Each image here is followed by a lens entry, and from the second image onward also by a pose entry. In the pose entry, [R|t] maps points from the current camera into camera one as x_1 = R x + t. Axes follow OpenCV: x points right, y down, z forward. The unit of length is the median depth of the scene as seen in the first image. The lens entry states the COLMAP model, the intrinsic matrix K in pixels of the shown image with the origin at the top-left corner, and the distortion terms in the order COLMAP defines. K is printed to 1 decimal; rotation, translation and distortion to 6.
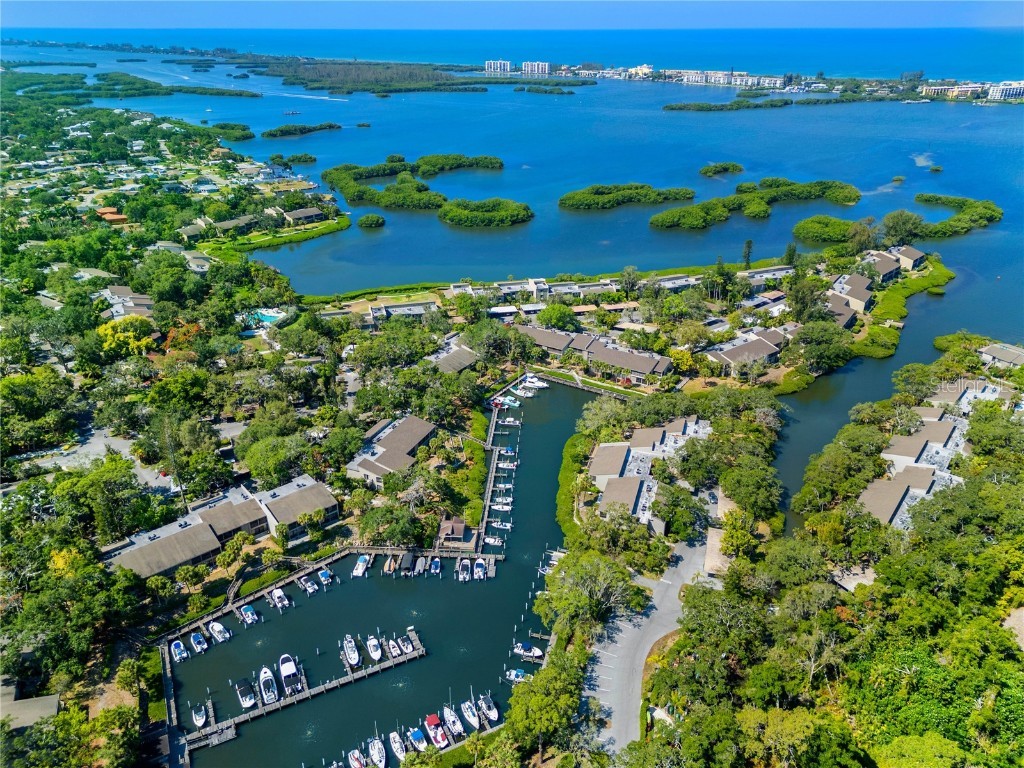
lens RADIAL K [[737.7, 0, 506.5], [0, 737.7, 378.4], [0, 0, 1]] dist [0.104933, -0.120632]
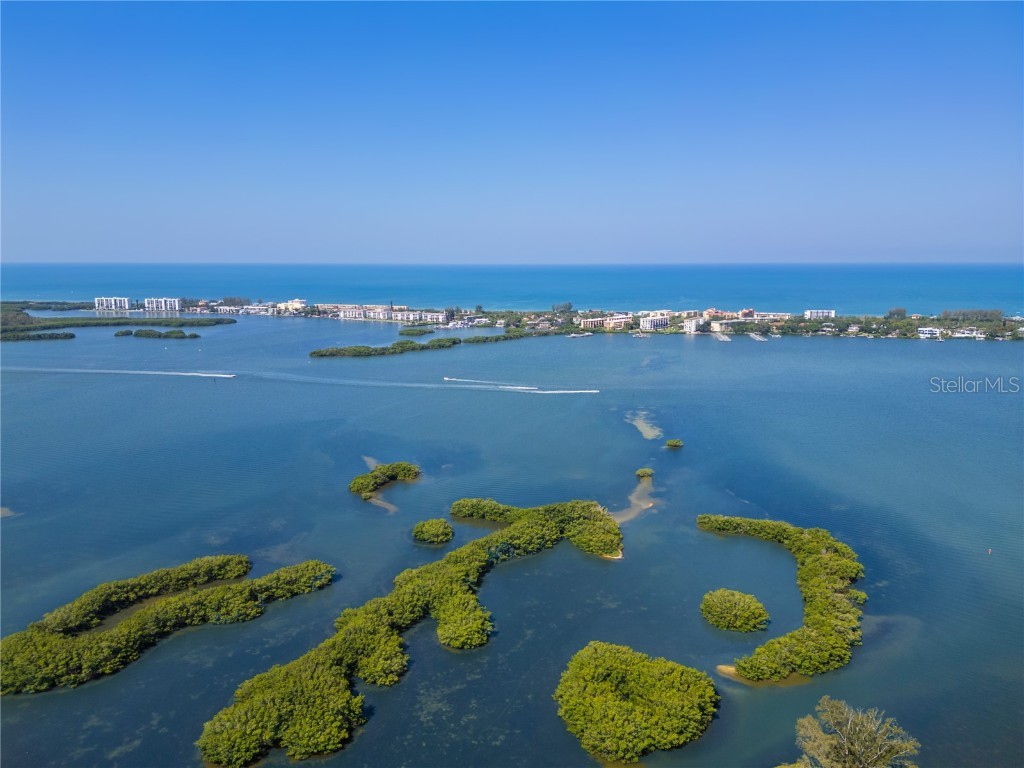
lens RADIAL K [[701.2, 0, 522.3], [0, 701.2, 384.1], [0, 0, 1]] dist [0.080859, -0.105154]
pose [[0.901688, -0.073837, 0.426036, 0.177558], [0.183192, 0.957745, -0.221731, -0.242403], [-0.391662, 0.277979, 0.877114, 0.517224]]
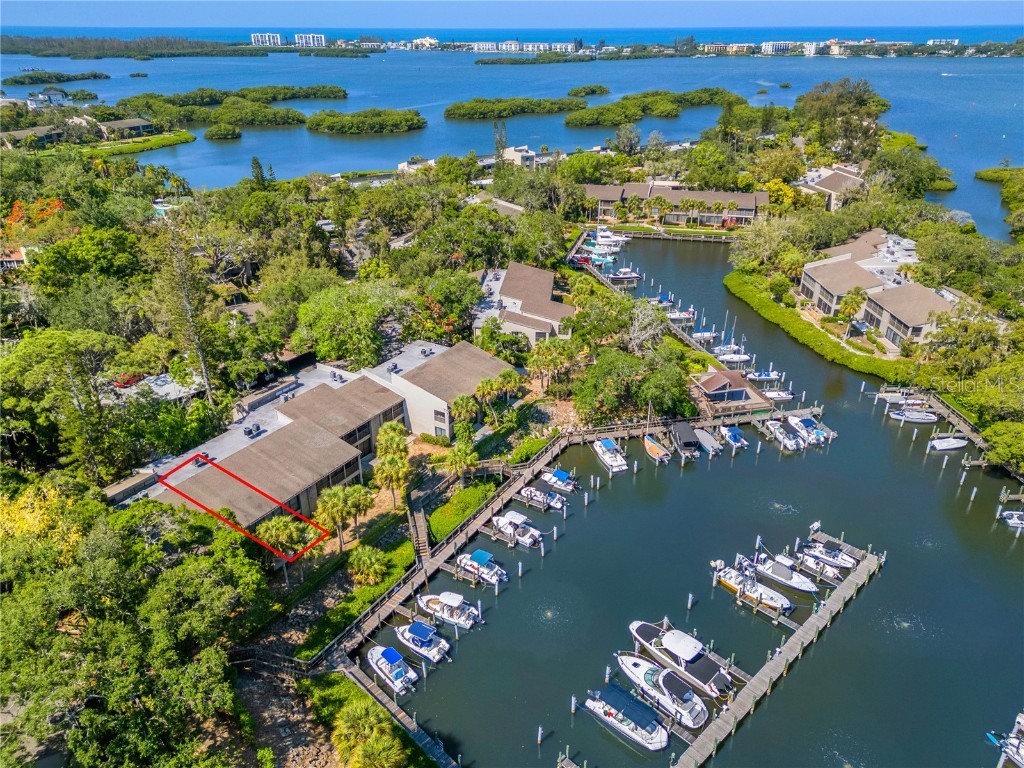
lens RADIAL K [[737.7, 0, 506.5], [0, 737.7, 378.4], [0, 0, 1]] dist [0.104933, -0.120632]
pose [[0.951500, -0.128222, 0.279656, -0.137511], [0.130335, 0.991408, 0.011107, 0.060050], [-0.278678, 0.025881, 0.960036, 0.168927]]
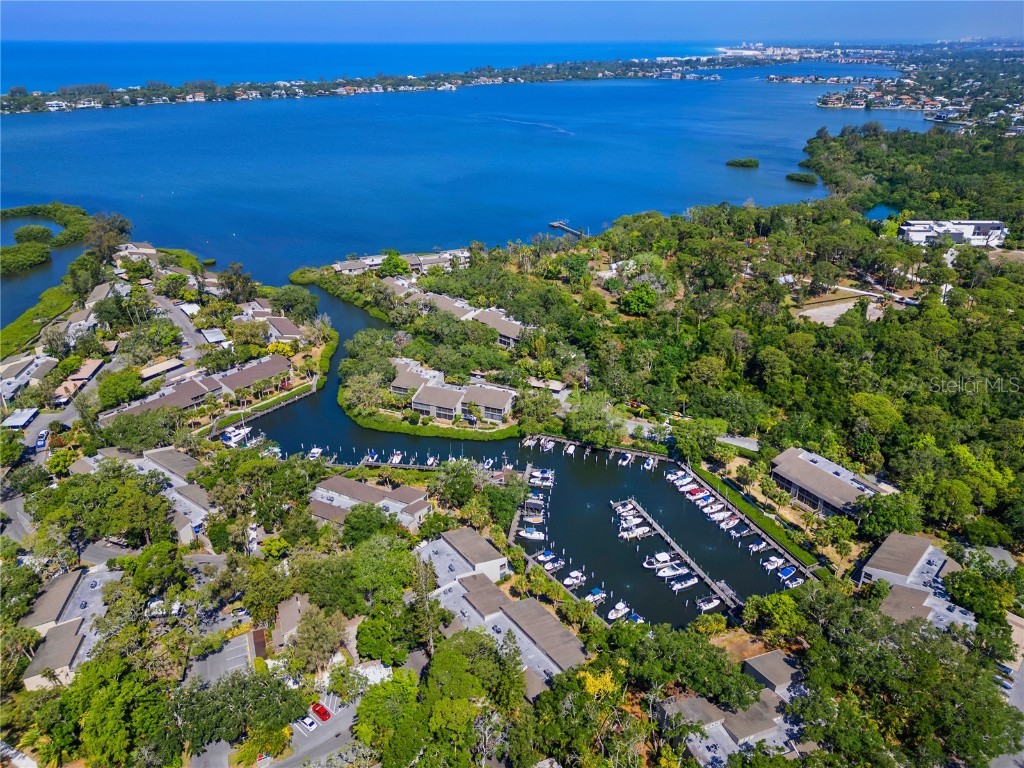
lens RADIAL K [[737.7, 0, 506.5], [0, 737.7, 378.4], [0, 0, 1]] dist [0.104933, -0.120632]
pose [[0.072759, -0.418452, 0.905320, -0.364558], [0.435158, 0.830086, 0.348705, -0.112210], [-0.897409, 0.368586, 0.242489, 0.230856]]
